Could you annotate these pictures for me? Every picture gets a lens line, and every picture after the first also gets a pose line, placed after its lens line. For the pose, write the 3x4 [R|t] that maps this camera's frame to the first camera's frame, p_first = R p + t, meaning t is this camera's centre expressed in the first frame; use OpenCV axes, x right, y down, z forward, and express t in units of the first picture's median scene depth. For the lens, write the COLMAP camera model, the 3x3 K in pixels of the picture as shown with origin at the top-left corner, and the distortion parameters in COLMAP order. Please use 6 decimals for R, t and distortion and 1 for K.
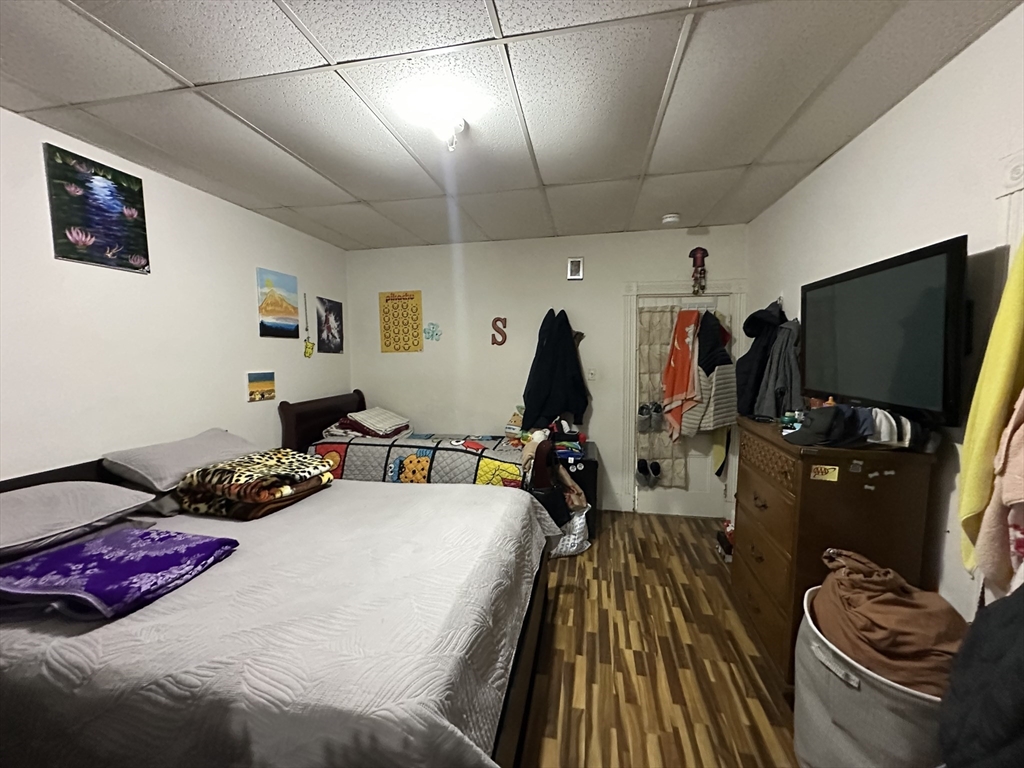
lens RADIAL K [[409.2, 0, 512.0], [0, 409.2, 384.0], [0, 0, 1]] dist [-0.002301, 0.000248]
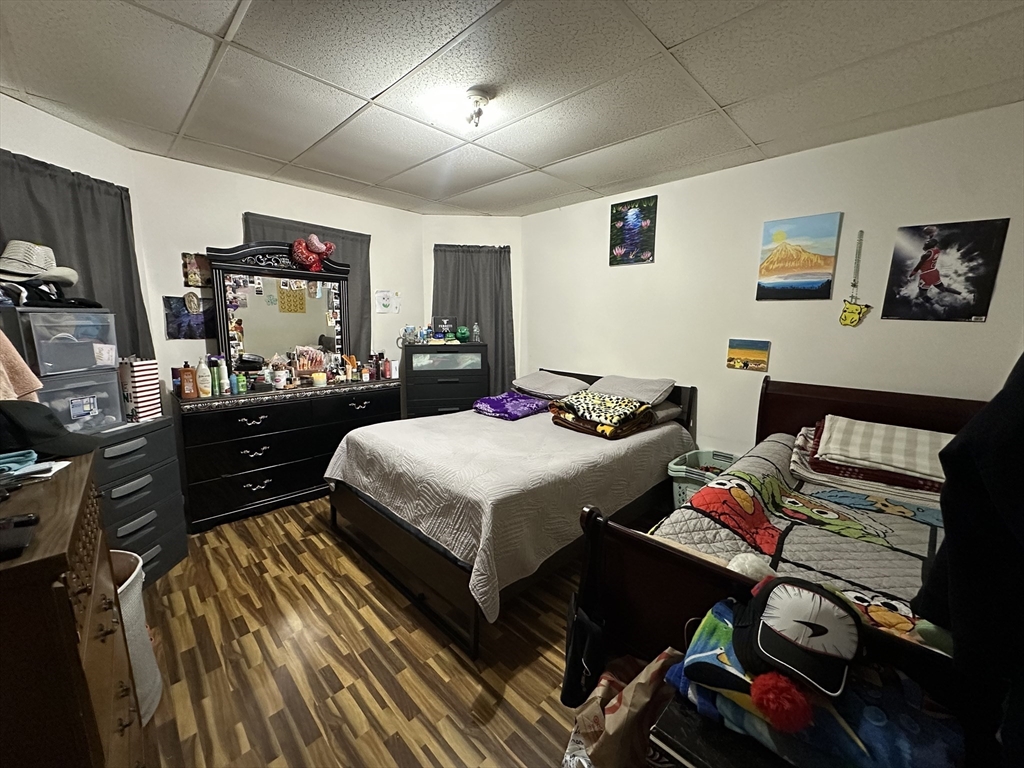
lens RADIAL K [[409.2, 0, 512.0], [0, 409.2, 384.0], [0, 0, 1]] dist [-0.002301, 0.000248]
pose [[-0.565057, 0.131121, -0.814566, 0.624117], [-0.070908, 0.975920, 0.206283, -0.112687], [0.821999, 0.174321, -0.542153, 1.454681]]
